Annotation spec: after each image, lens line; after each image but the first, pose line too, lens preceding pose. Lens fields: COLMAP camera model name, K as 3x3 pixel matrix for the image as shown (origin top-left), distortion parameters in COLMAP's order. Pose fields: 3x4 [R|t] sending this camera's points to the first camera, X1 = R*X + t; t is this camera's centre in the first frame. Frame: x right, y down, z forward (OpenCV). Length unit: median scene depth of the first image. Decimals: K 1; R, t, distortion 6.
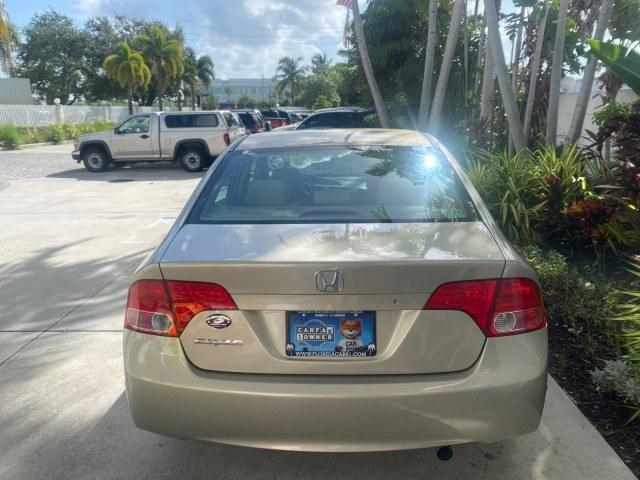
lens RADIAL K [[494.6, 0, 321.8], [0, 494.6, 237.6], [0, 0, 1]] dist [0.028923, -0.031798]
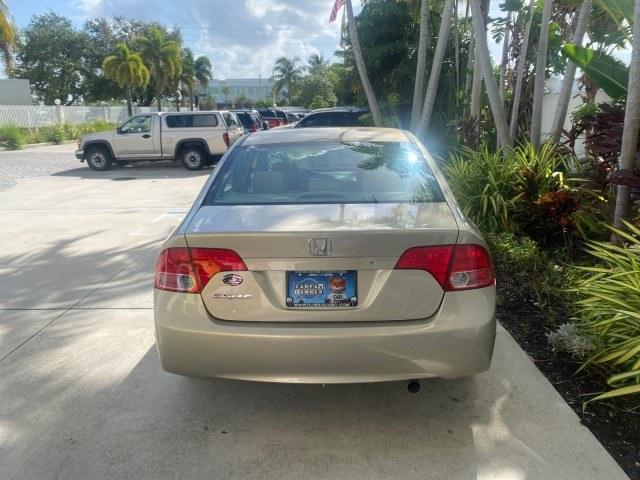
lens RADIAL K [[494.6, 0, 321.3], [0, 494.6, 235.7], [0, 0, 1]] dist [0.028923, -0.031798]
pose [[0.999985, -0.003945, 0.003886, 0.002809], [0.003956, 0.999988, -0.002821, 0.013217], [-0.003875, 0.002836, 0.999988, -0.055383]]
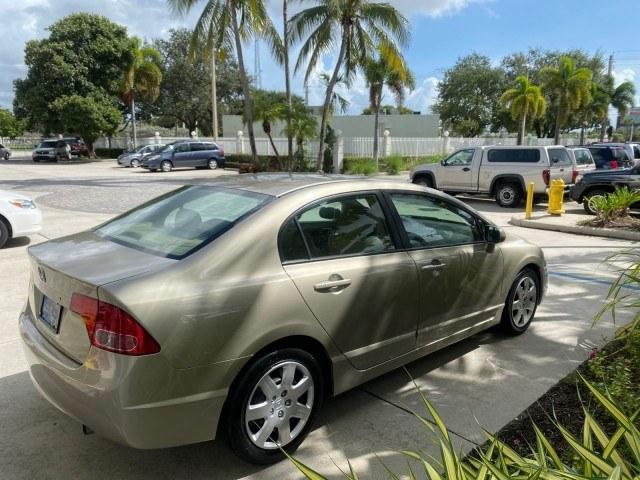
lens RADIAL K [[494.6, 0, 314.4], [0, 494.6, 239.1], [0, 0, 1]] dist [0.028923, -0.031798]
pose [[0.690781, 0.149513, -0.707438, 0.321497], [-0.188050, 0.981869, 0.023890, -0.041162], [0.698183, 0.116531, 0.706372, 0.093591]]
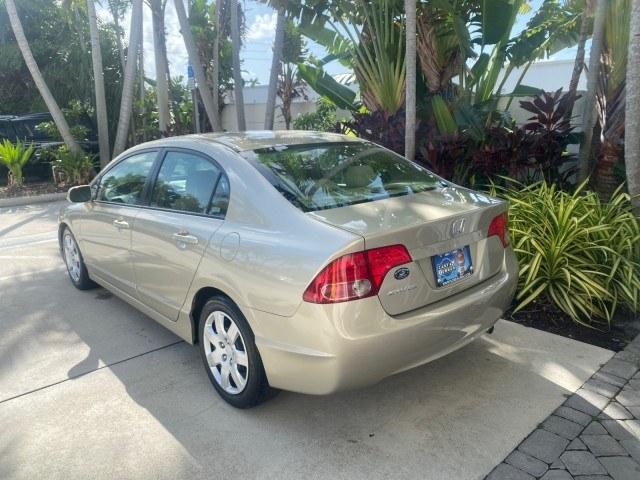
lens RADIAL K [[494.6, 0, 320.2], [0, 494.6, 241.5], [0, 0, 1]] dist [0.028923, -0.031798]
pose [[0.720846, -0.164407, 0.673314, -0.261431], [0.173139, 0.983374, 0.054755, -0.004255], [-0.671122, 0.077107, 0.737326, 0.041174]]
